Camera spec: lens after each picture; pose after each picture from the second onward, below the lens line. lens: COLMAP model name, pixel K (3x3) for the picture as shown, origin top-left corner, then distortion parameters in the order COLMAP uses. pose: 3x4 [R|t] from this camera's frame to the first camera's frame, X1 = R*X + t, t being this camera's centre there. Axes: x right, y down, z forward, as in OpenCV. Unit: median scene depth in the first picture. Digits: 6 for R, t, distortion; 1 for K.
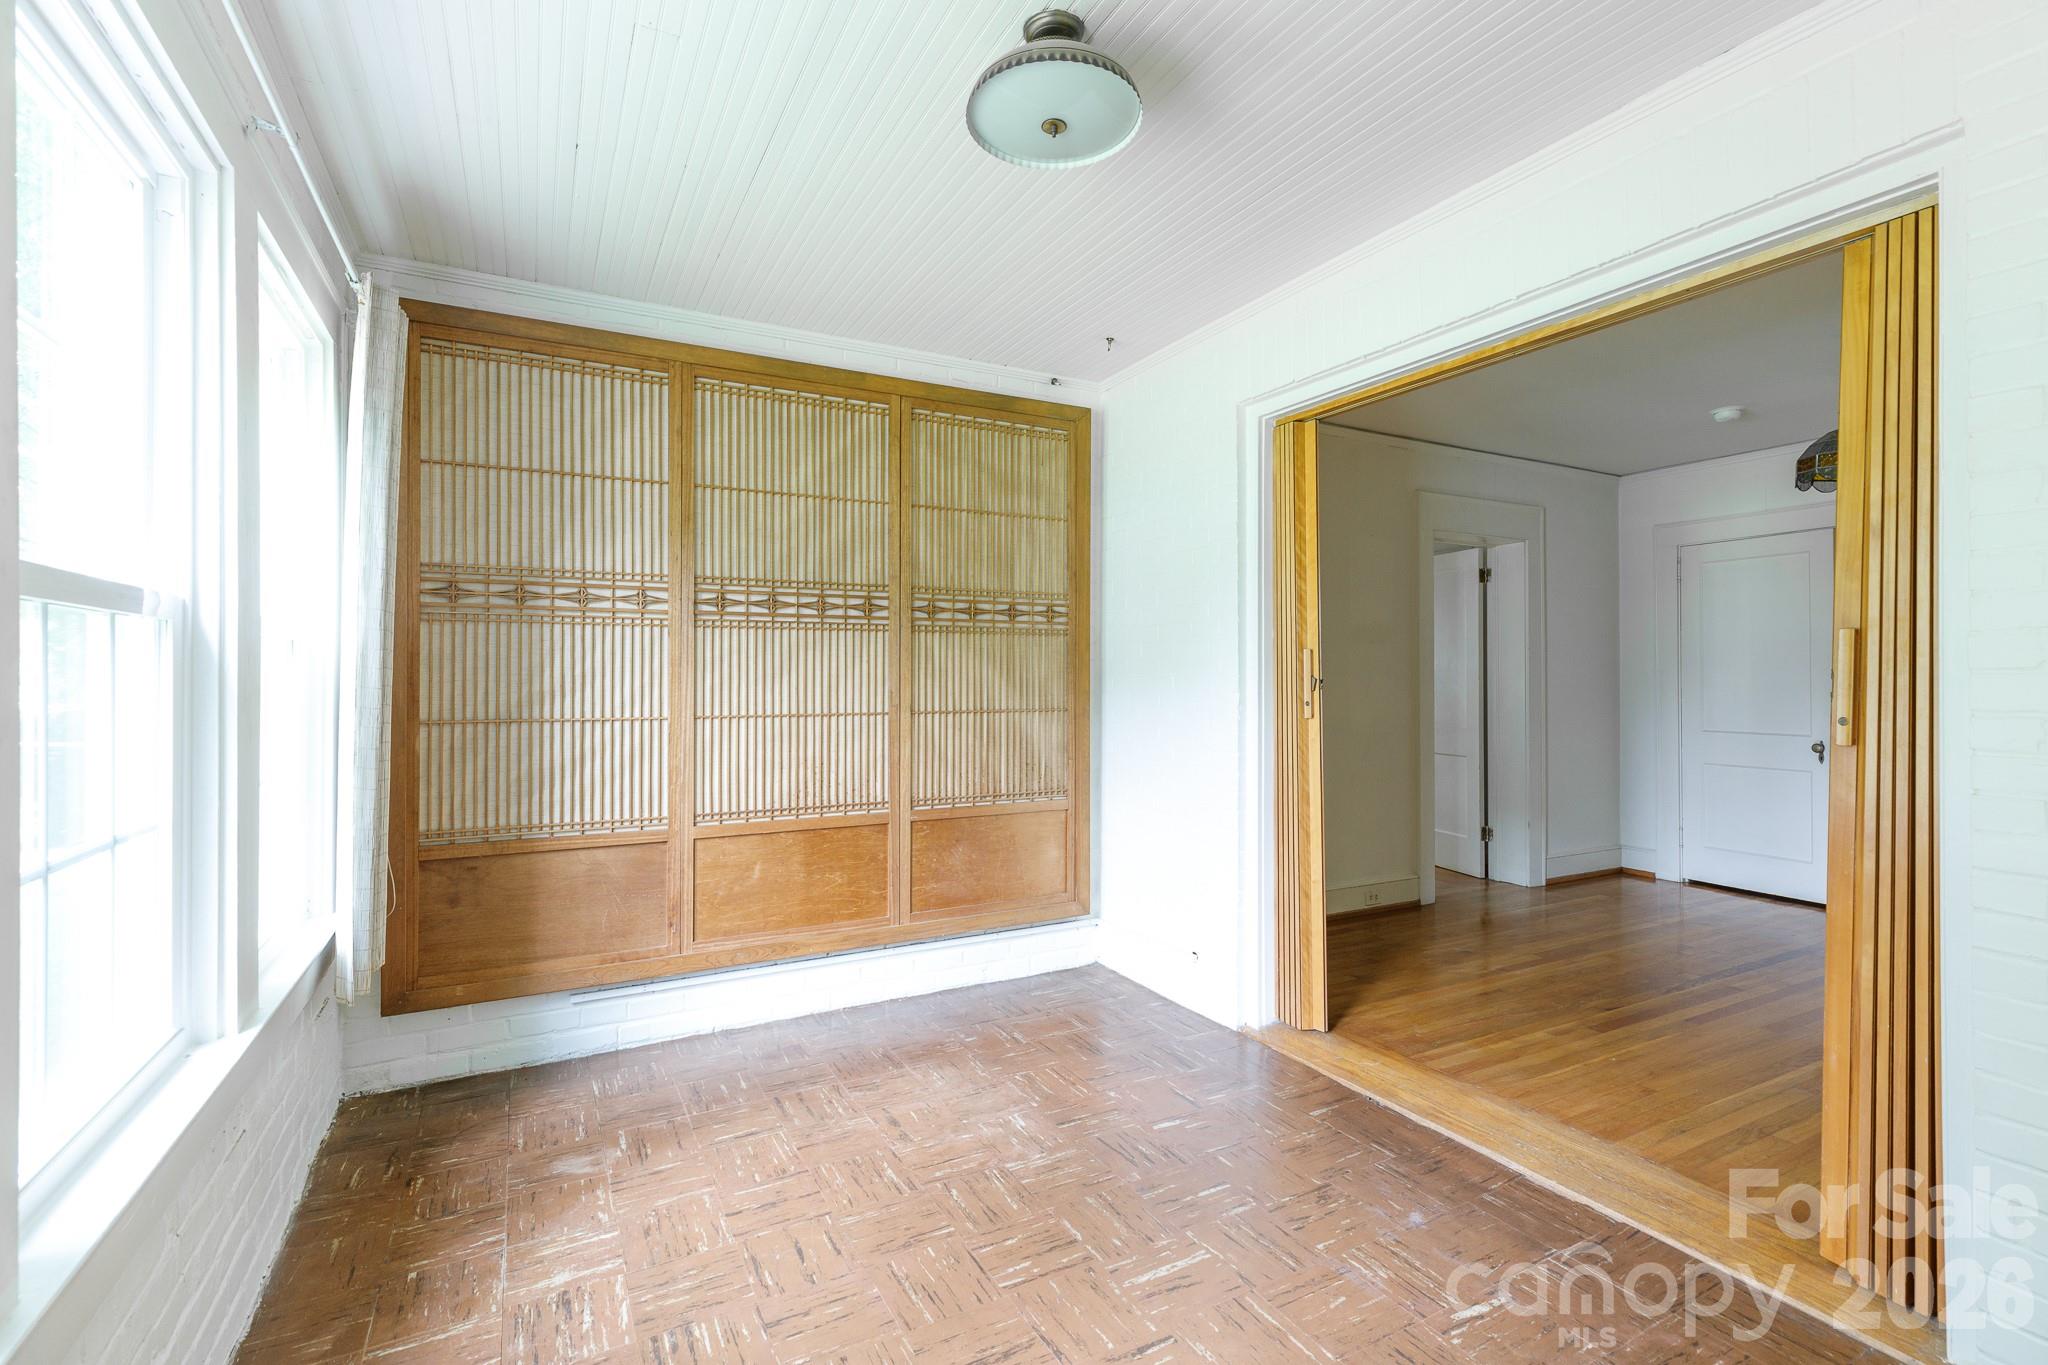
lens RADIAL K [[929.8, 0, 1023.5], [0, 929.8, 680.3], [0, 0, 1]] dist [0.000091, 0.000235]
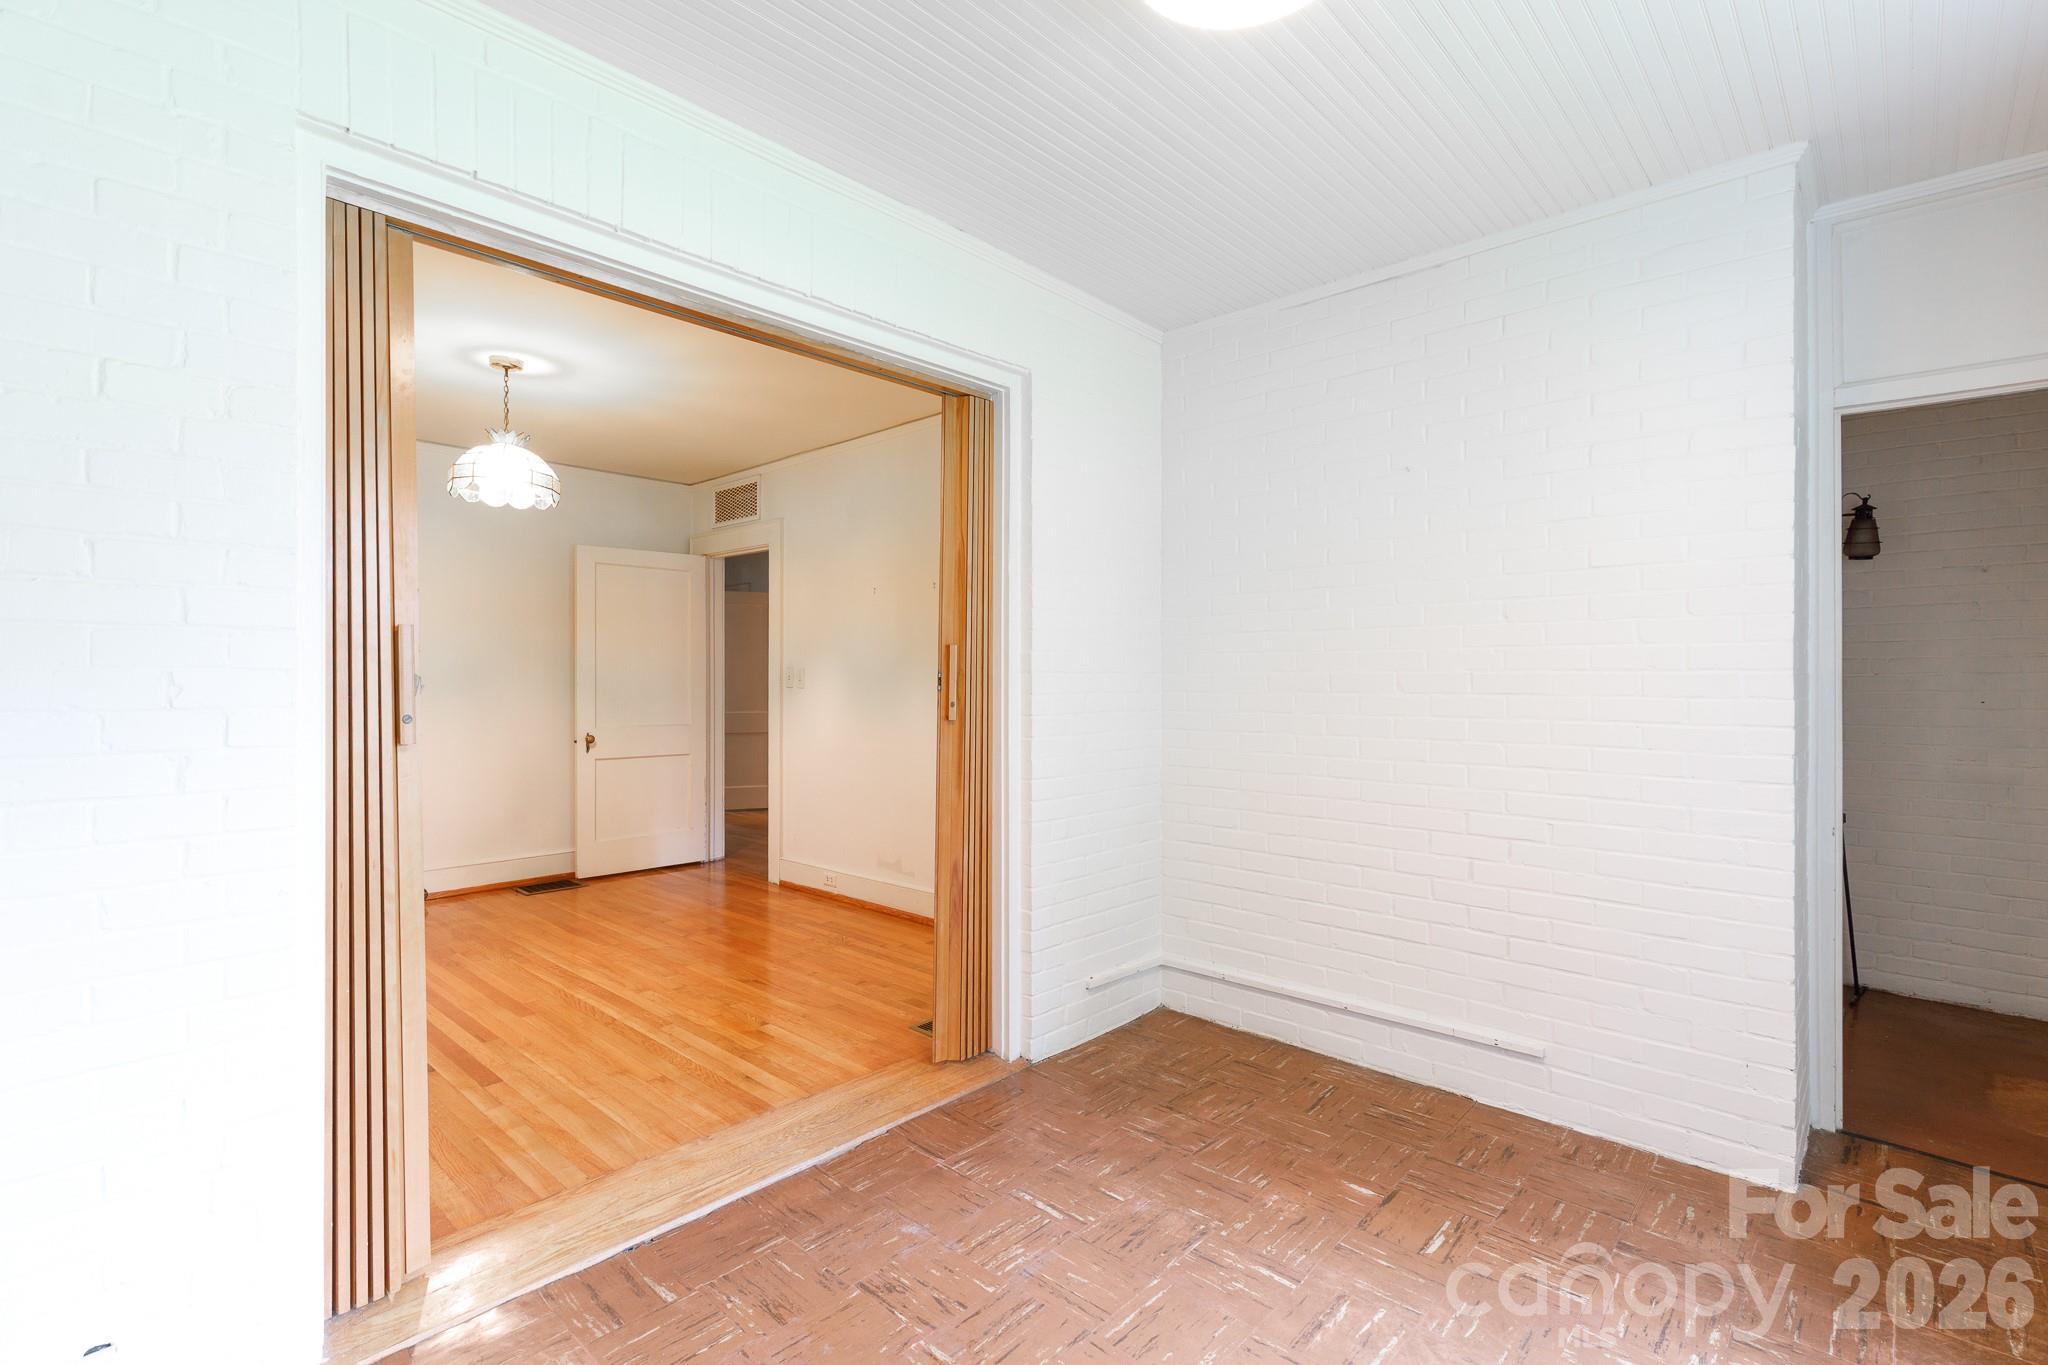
lens RADIAL K [[929.8, 0, 1023.2], [0, 929.8, 686.1], [0, 0, 1]] dist [0.000091, 0.000235]
pose [[-0.330861, -0.005639, 0.943663, -0.454960], [-0.000342, 0.999983, 0.005856, 0.002744], [-0.943679, 0.001615, -0.330857, 1.033558]]
